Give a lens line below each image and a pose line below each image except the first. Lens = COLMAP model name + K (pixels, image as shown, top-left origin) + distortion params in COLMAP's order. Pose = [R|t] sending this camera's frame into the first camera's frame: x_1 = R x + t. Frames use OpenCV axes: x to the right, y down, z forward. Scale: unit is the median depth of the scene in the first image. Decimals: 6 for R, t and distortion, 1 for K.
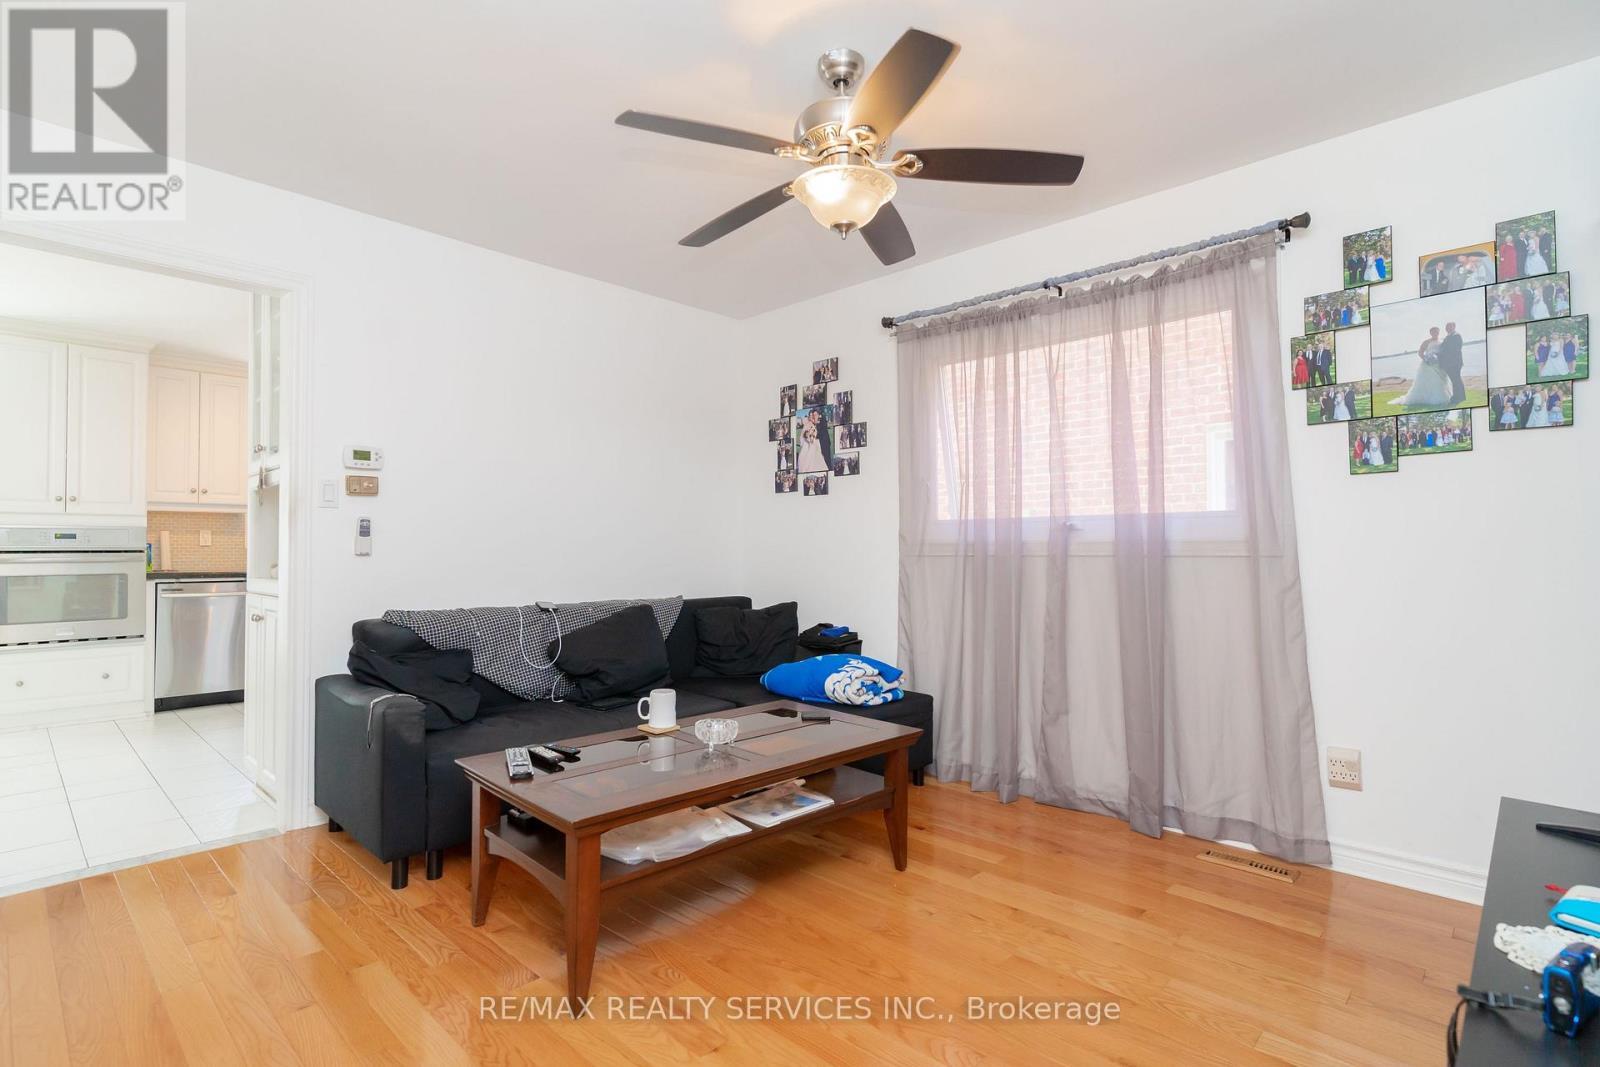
lens RADIAL K [[784.2, 0, 810.1], [0, 784.2, 535.4], [0, 0, 1]] dist [-0.000402, 0.000723]
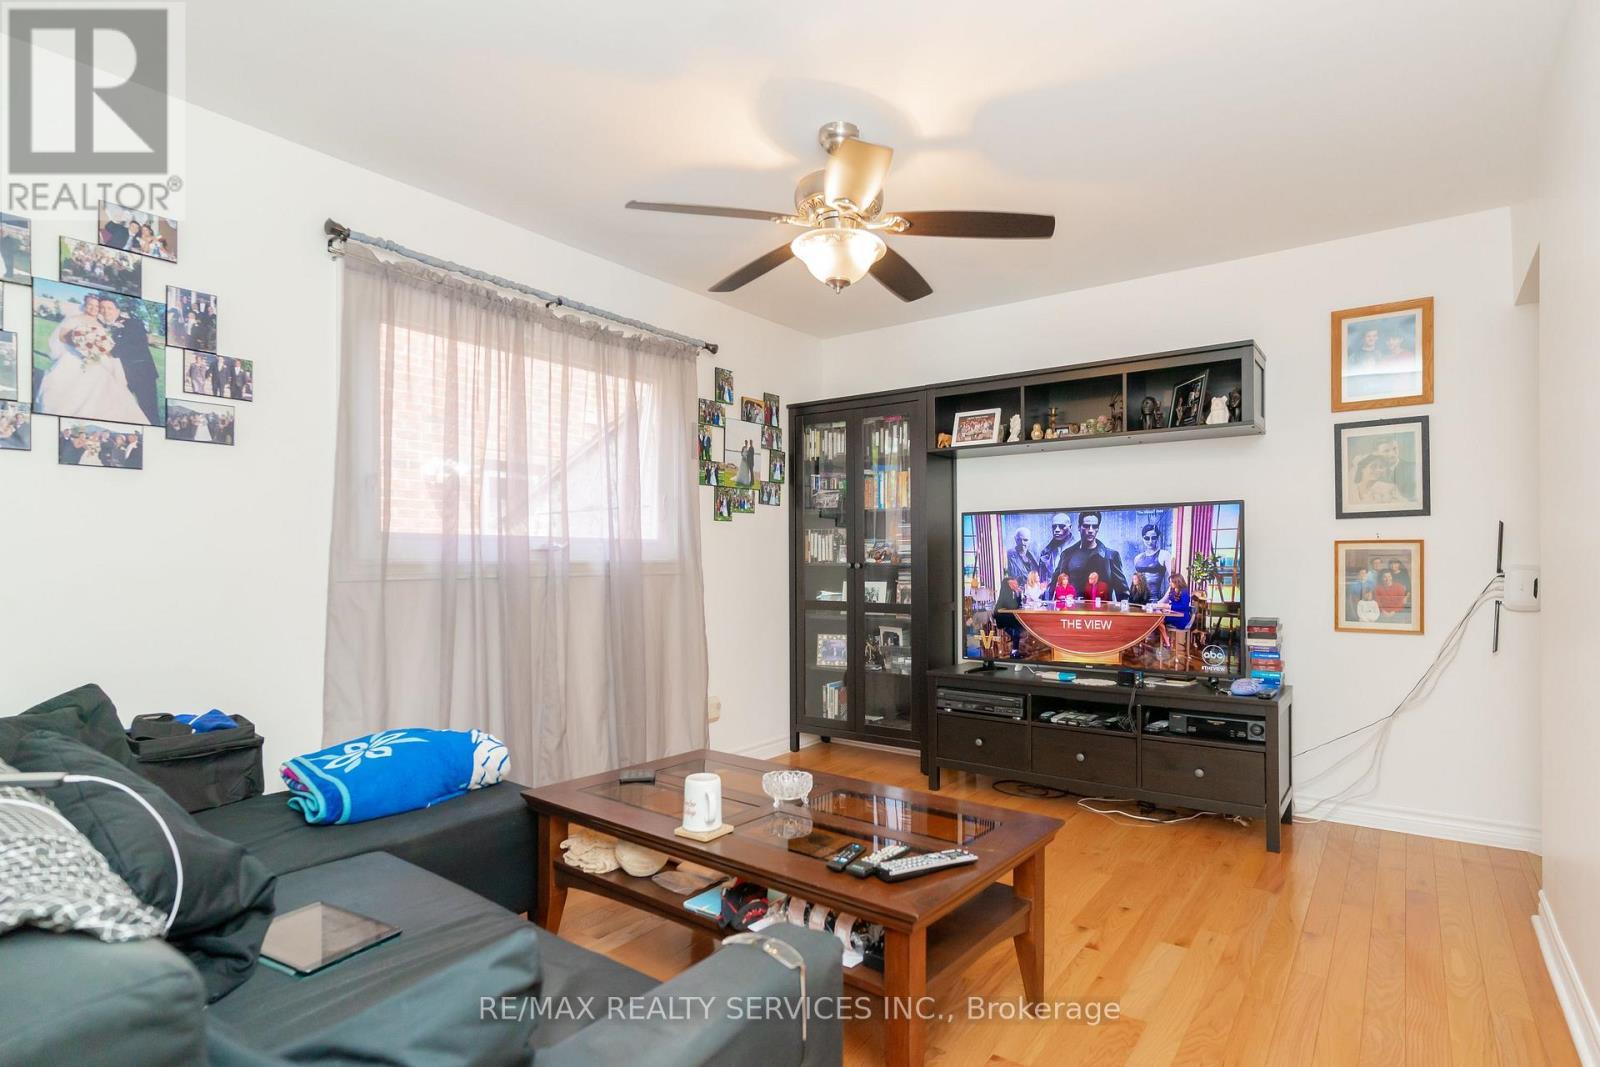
lens RADIAL K [[805.6, 0, 805.6], [0, 805.6, 554.6], [0, 0, 1]] dist [-0.000607, -0.000148]
pose [[-0.122575, 0.003572, 0.992453, -0.708778], [-0.022864, 0.999718, -0.006422, -0.002949], [-0.992196, -0.023479, -0.122458, 0.779206]]
